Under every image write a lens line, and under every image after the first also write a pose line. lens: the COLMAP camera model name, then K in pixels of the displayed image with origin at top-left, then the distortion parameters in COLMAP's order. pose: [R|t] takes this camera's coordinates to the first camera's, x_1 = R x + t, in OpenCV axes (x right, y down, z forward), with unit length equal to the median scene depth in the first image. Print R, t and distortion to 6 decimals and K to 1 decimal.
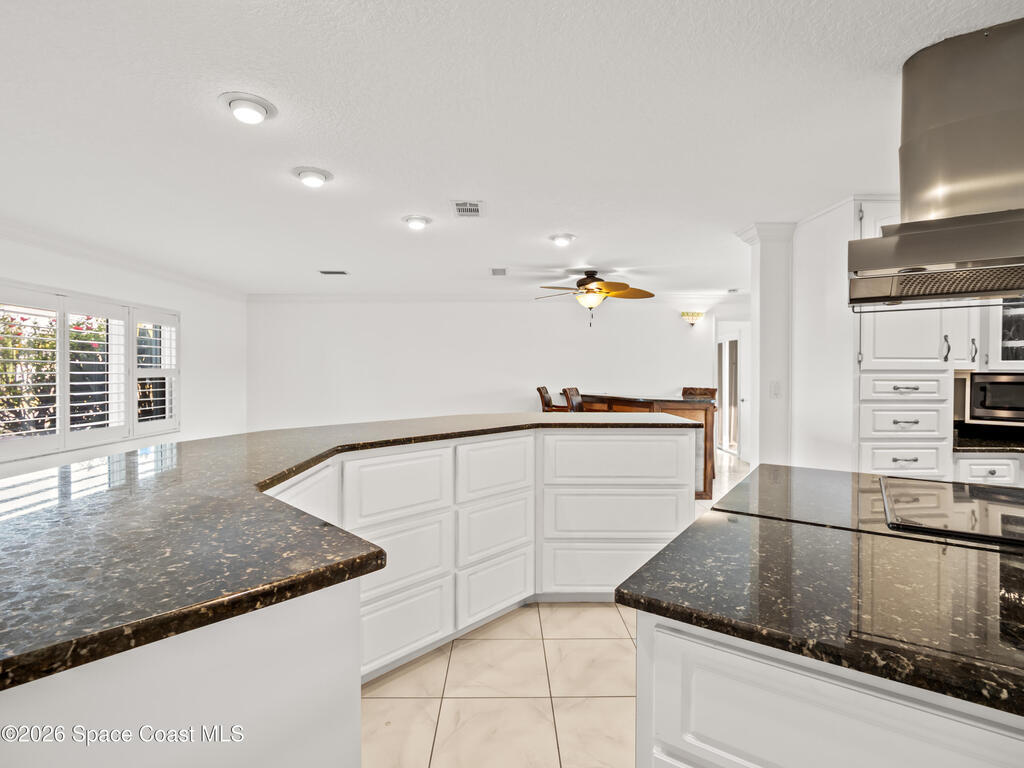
lens RADIAL K [[494.9, 0, 509.4], [0, 494.9, 380.4], [0, 0, 1]] dist [0.000201, -0.010801]
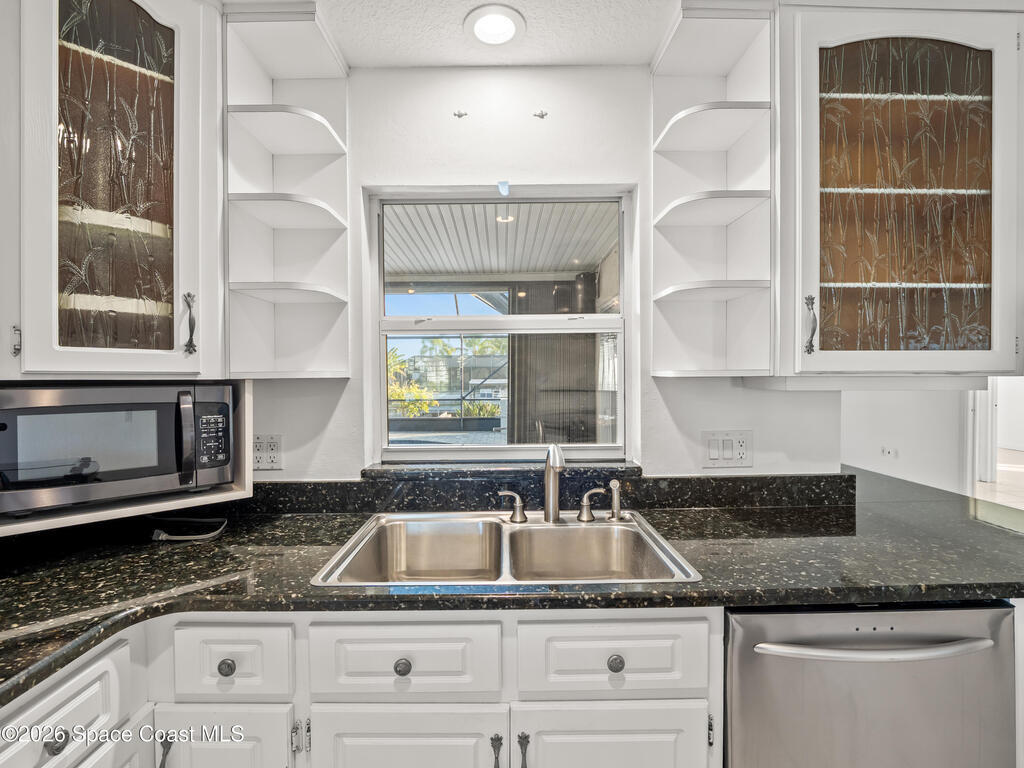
lens RADIAL K [[497.1, 0, 509.4], [0, 497.1, 378.2], [0, 0, 1]] dist [-0.010524, -0.000251]
pose [[-0.001172, -0.009100, 0.999958, 0.649219], [0.024508, 0.999658, 0.009126, -0.012758], [-0.999699, 0.024517, -0.000948, 0.676461]]
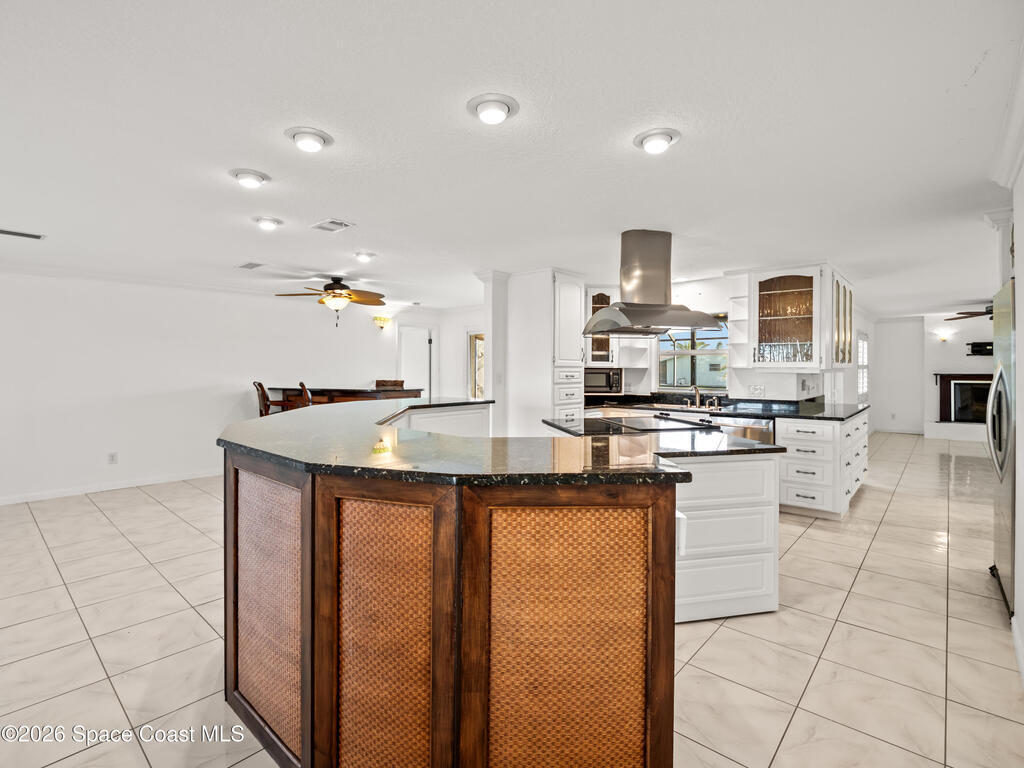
lens RADIAL K [[496.2, 0, 510.1], [0, 496.2, 371.6], [0, 0, 1]] dist [0.000866, -0.011223]
pose [[0.673980, -0.005261, 0.738731, -0.656607], [0.011505, 0.999928, -0.003375, 0.002223], [-0.738660, 0.010774, 0.673992, -0.081110]]
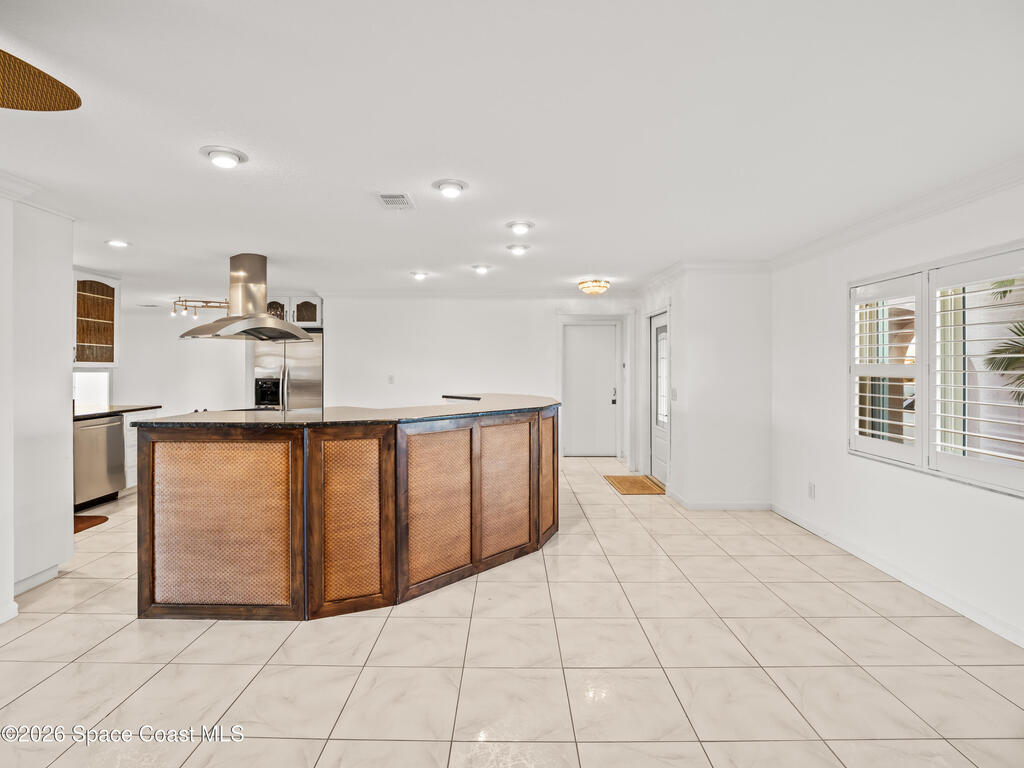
lens RADIAL K [[496.2, 0, 507.3], [0, 496.2, 367.7], [0, 0, 1]] dist [-0.000706, -0.011582]
pose [[-0.999908, -0.001137, 0.013504, -0.316306], [-0.000865, 0.999797, 0.020120, -0.040631], [-0.013524, 0.020107, -0.999706, 1.956552]]
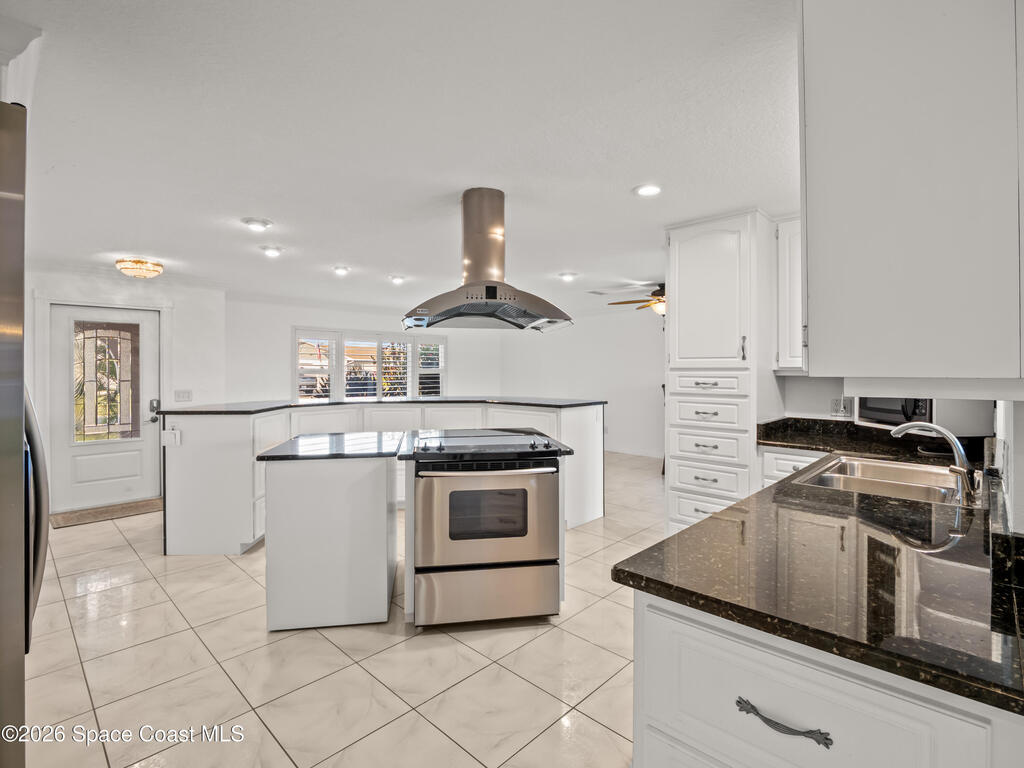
lens RADIAL K [[496.2, 0, 507.3], [0, 496.2, 367.7], [0, 0, 1]] dist [-0.000706, -0.011582]
pose [[0.708720, -0.006137, -0.705463, 1.178240], [-0.008754, 0.999809, -0.017491, 0.002216], [0.705435, 0.018572, 0.708531, -0.136879]]
